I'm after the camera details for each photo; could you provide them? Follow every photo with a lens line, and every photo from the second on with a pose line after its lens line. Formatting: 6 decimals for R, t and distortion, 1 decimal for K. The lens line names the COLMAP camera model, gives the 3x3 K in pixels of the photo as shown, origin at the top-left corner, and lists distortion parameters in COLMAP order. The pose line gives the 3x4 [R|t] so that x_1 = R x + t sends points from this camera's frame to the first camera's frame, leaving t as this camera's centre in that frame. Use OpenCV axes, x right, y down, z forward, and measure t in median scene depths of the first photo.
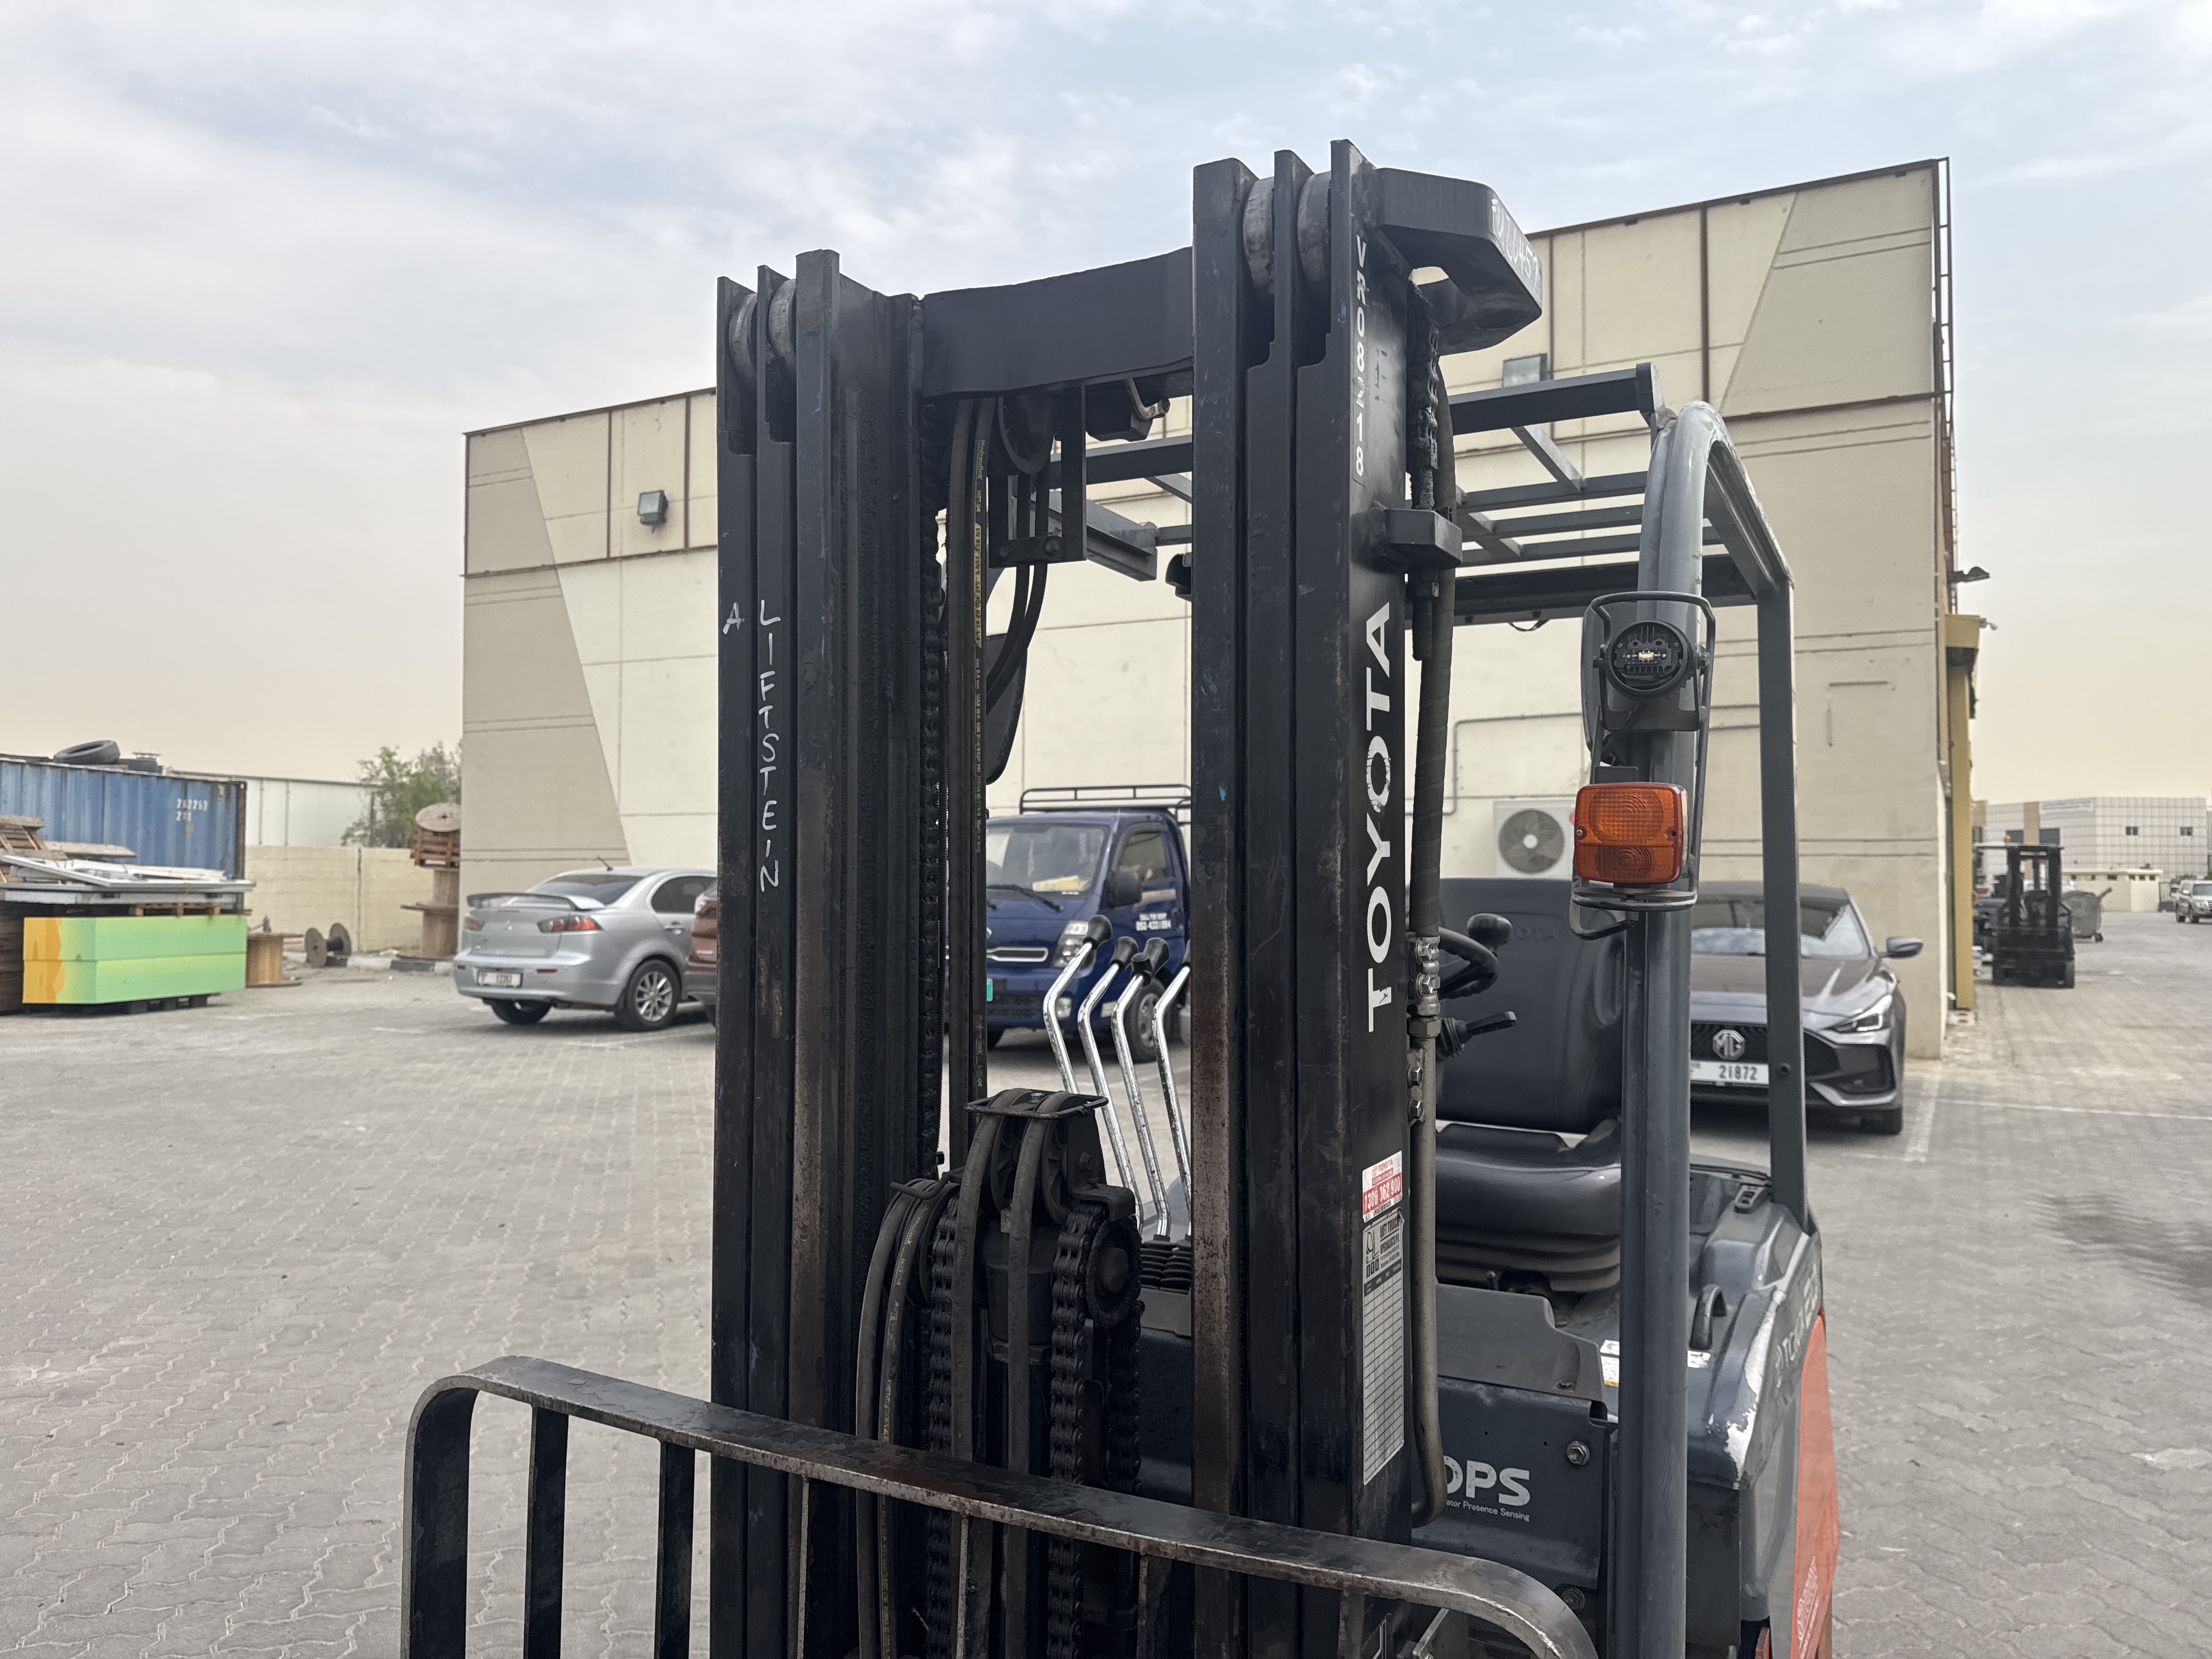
lens RADIAL K [[1566.8, 0, 1116.8], [0, 1566.8, 820.4], [0, 0, 1]] dist [0.030101, -0.043055]
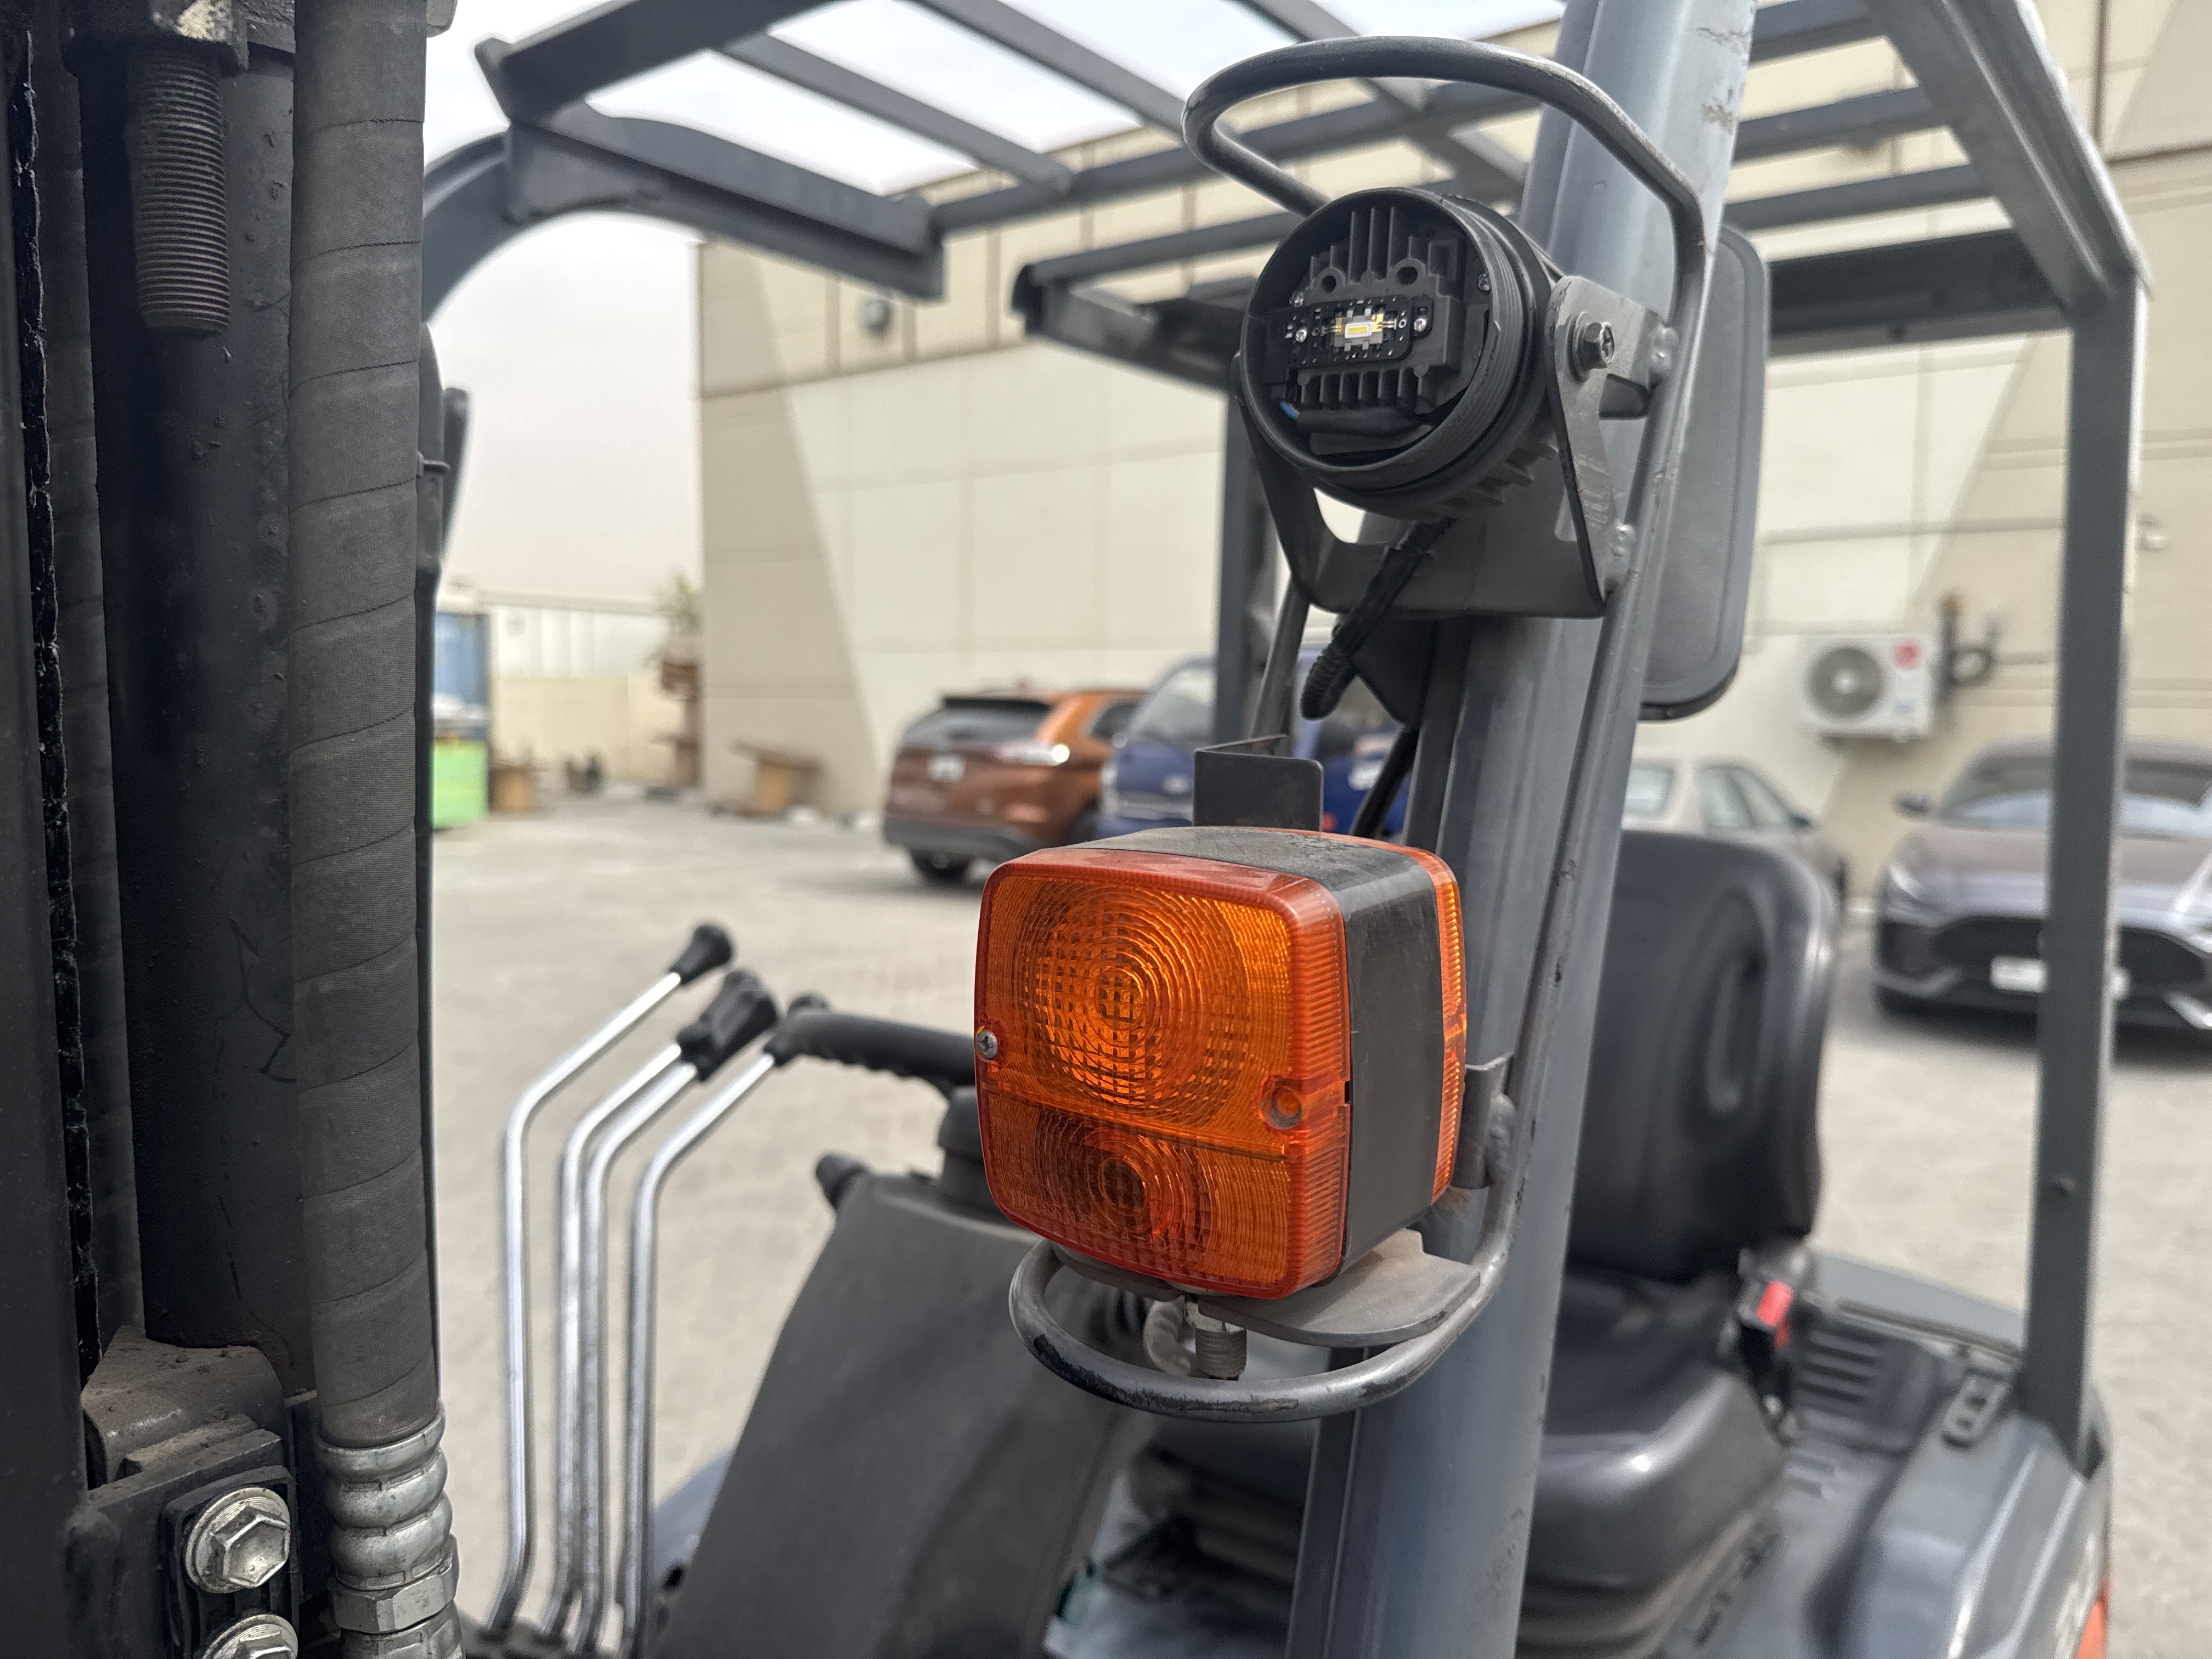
lens RADIAL K [[1566.8, 0, 1120.8], [0, 1566.8, 832.8], [0, 0, 1]] dist [0.030101, -0.043055]
pose [[0.983043, 0.024814, -0.181690, 0.124368], [-0.003147, 0.992939, 0.118583, -0.019211], [0.183349, -0.116001, 0.976180, 0.263512]]
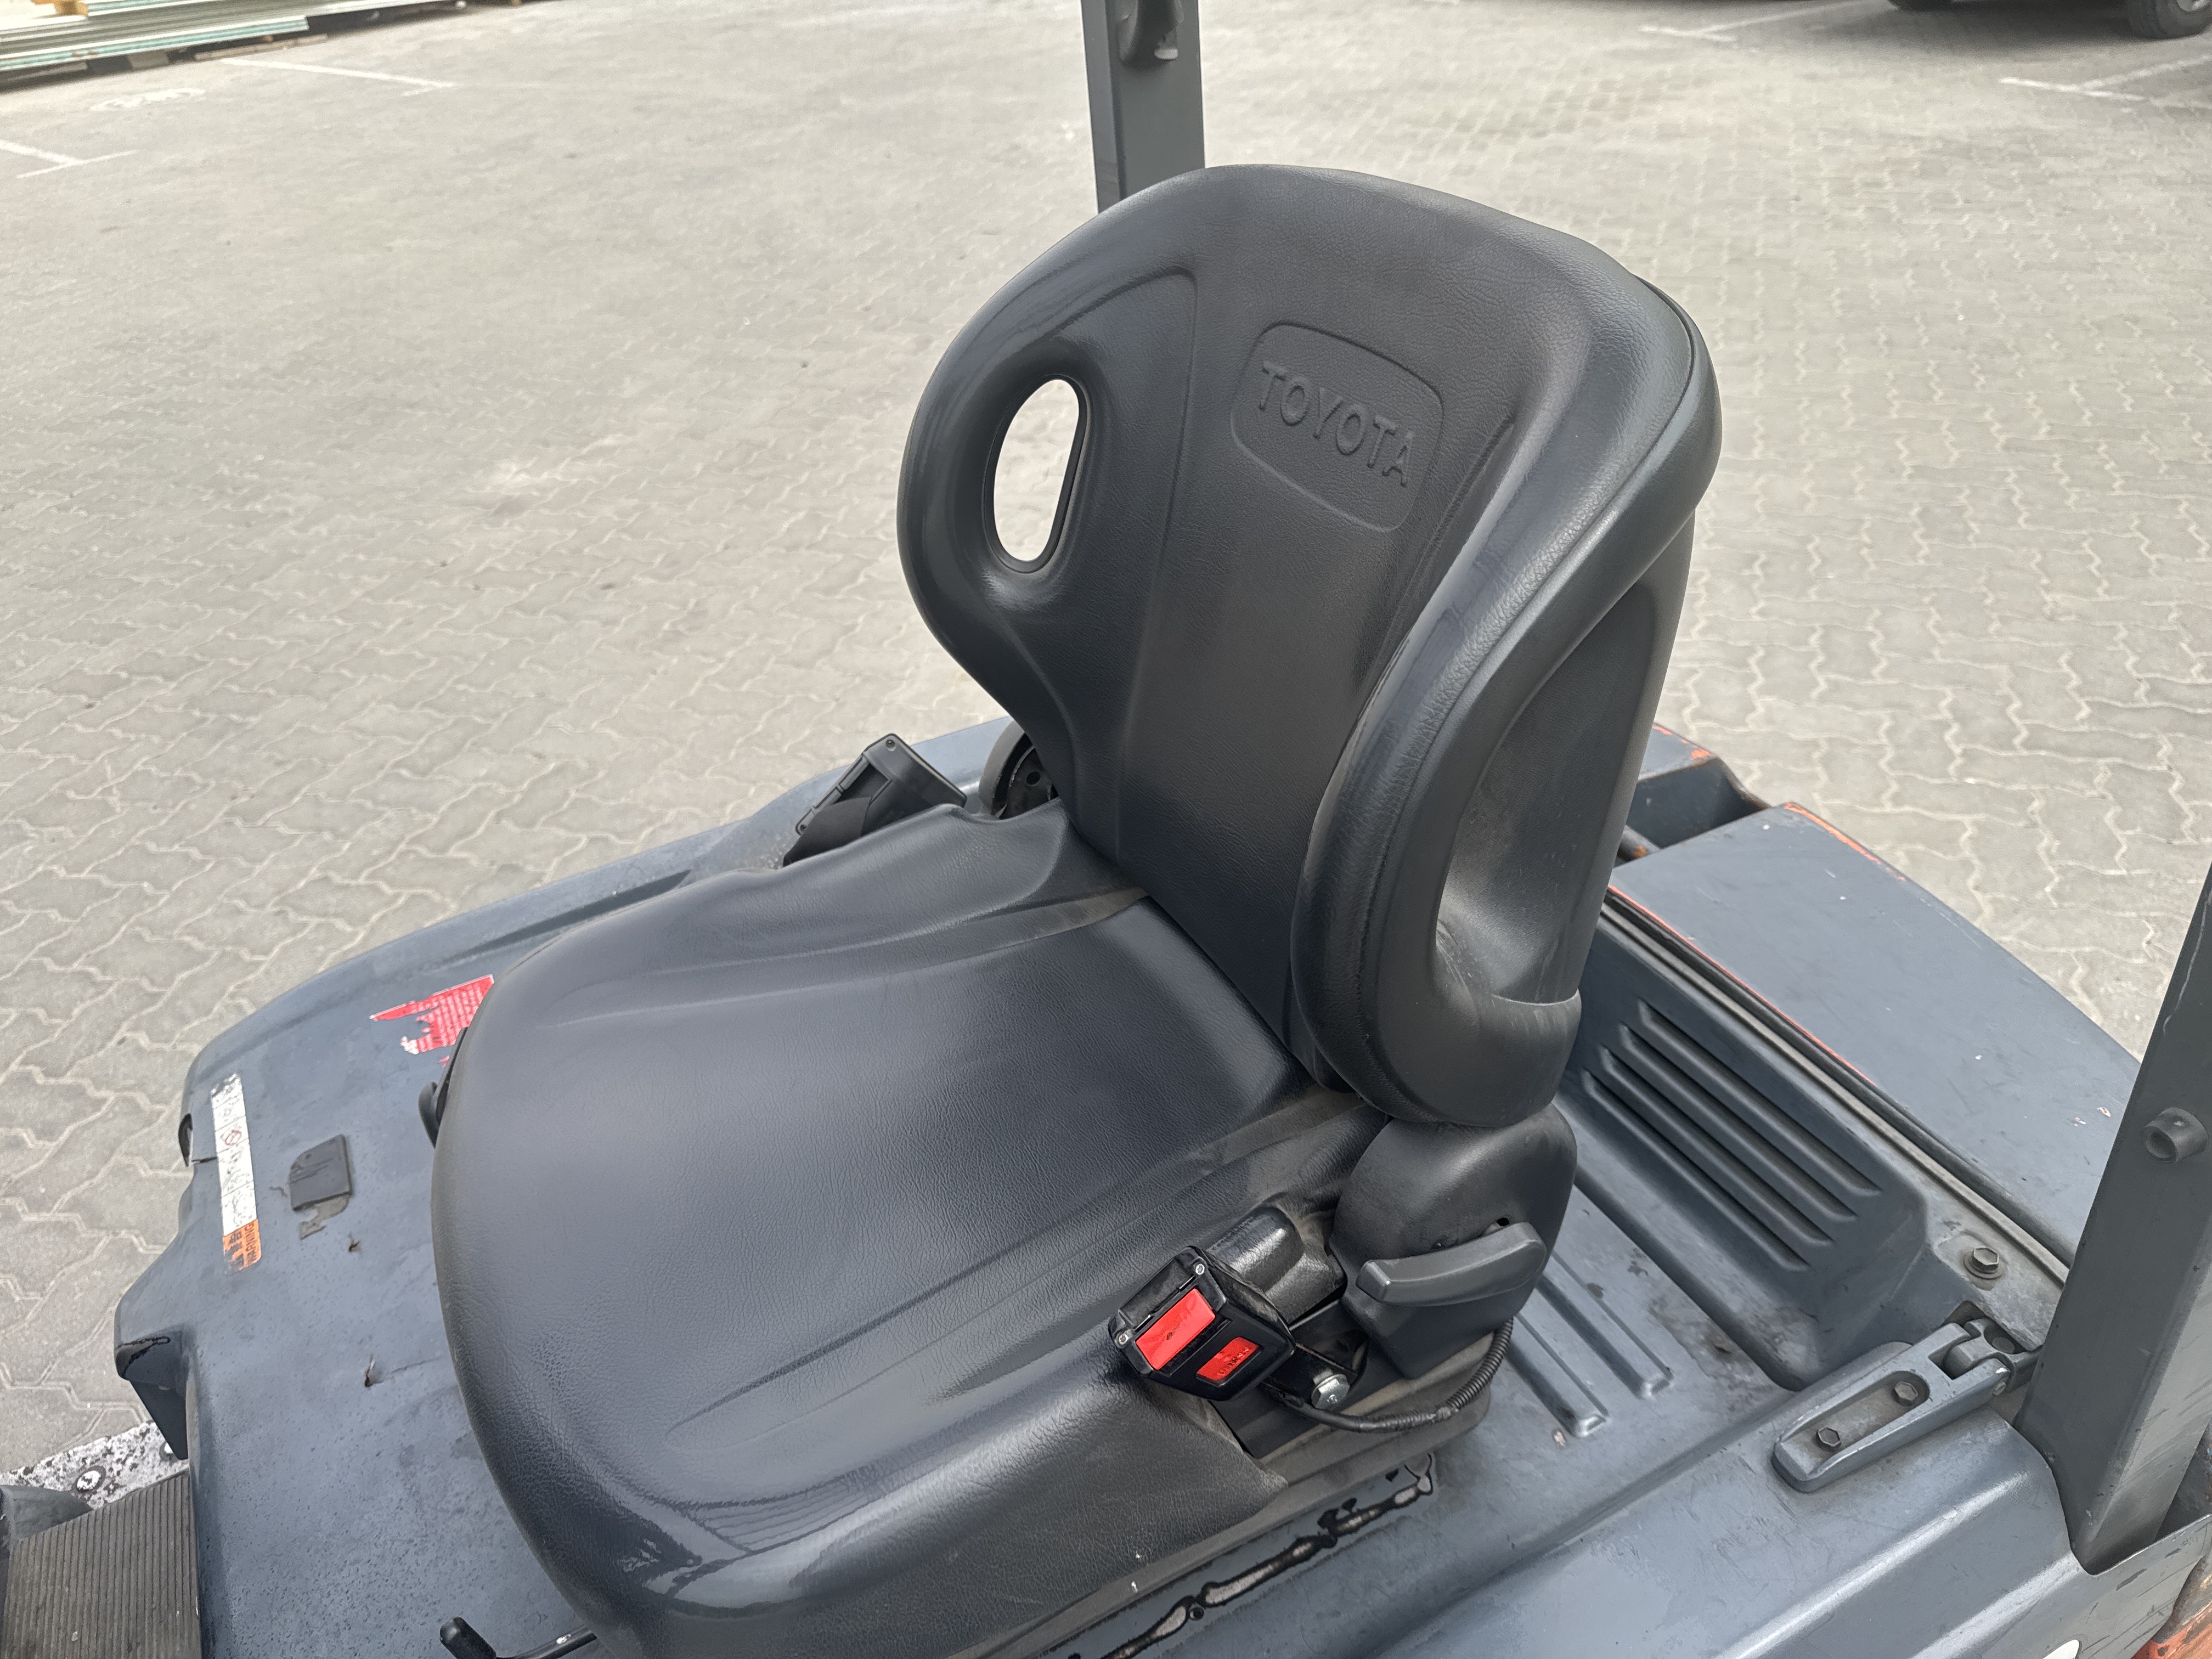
lens RADIAL K [[1566.8, 0, 1103.7], [0, 1566.8, 815.6], [0, 0, 1]] dist [0.030101, -0.043055]
pose [[0.804253, 0.269343, -0.529746, 0.253287], [0.111175, 0.807473, 0.579334, -0.025813], [0.583795, -0.524826, 0.619468, 0.501384]]
